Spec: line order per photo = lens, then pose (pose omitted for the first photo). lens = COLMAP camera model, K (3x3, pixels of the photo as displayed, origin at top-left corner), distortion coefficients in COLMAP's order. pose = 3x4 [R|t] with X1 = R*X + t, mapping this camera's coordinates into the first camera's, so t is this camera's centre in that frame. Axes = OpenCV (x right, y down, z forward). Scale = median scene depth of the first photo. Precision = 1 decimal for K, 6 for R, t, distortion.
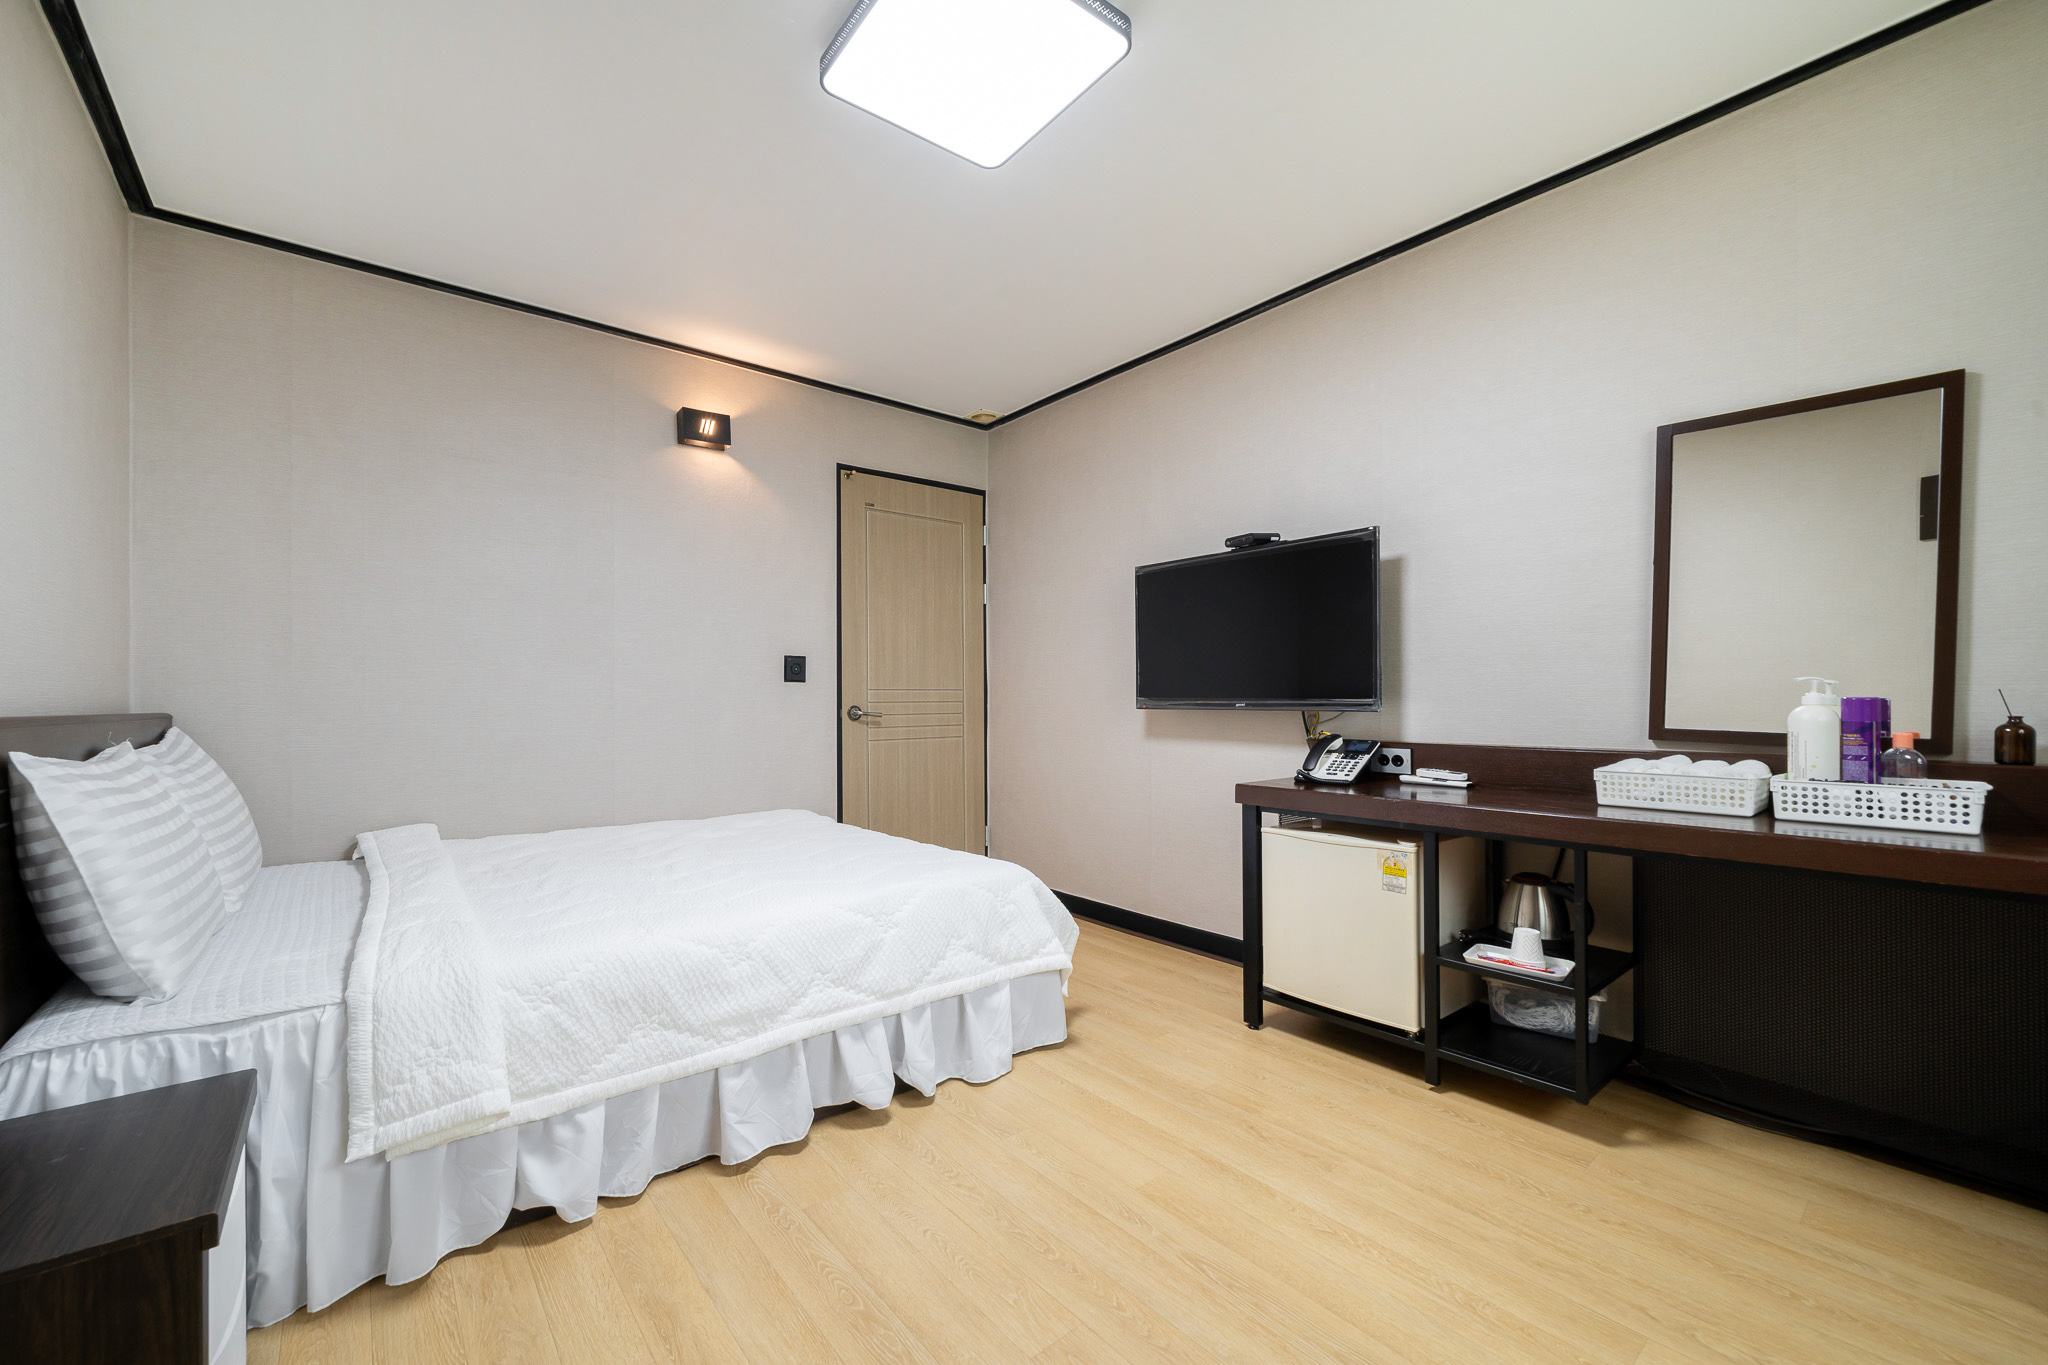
lens RADIAL K [[813.1, 0, 1024.0], [0, 813.1, 682.5], [0, 0, 1]] dist [-0.001032, -0.000247]
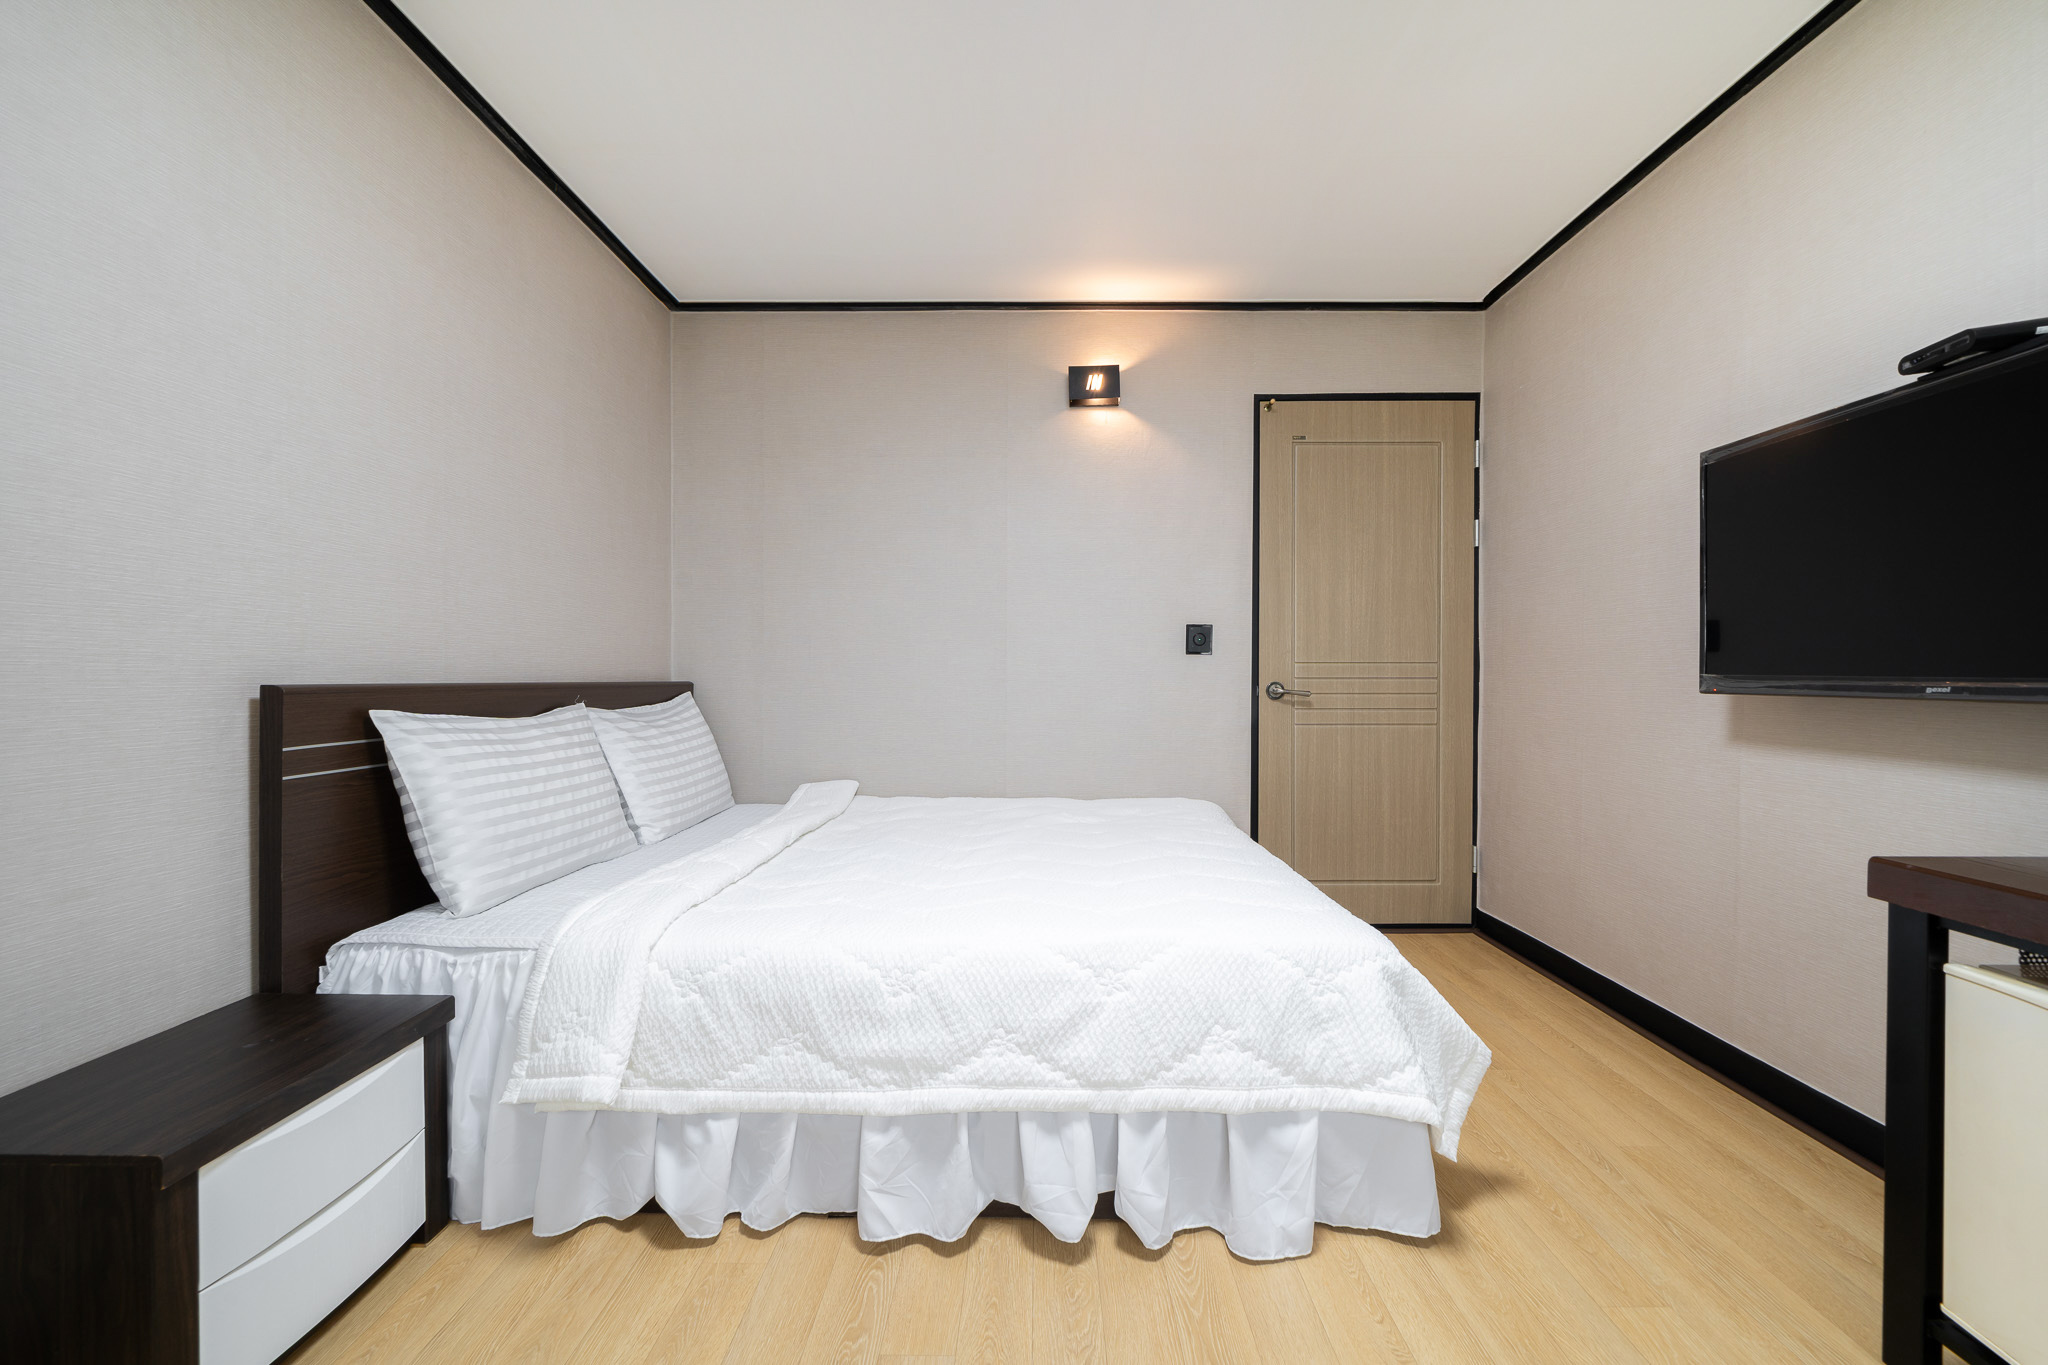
lens RADIAL K [[781.8, 0, 1027.1], [0, 781.8, 675.3], [0, 0, 1]] dist [-0.002652, -0.000295]
pose [[0.762501, 0.006694, -0.646952, 0.228372], [0.007861, 0.999777, 0.019609, 0.007617], [0.646939, -0.020038, 0.762278, 0.432708]]
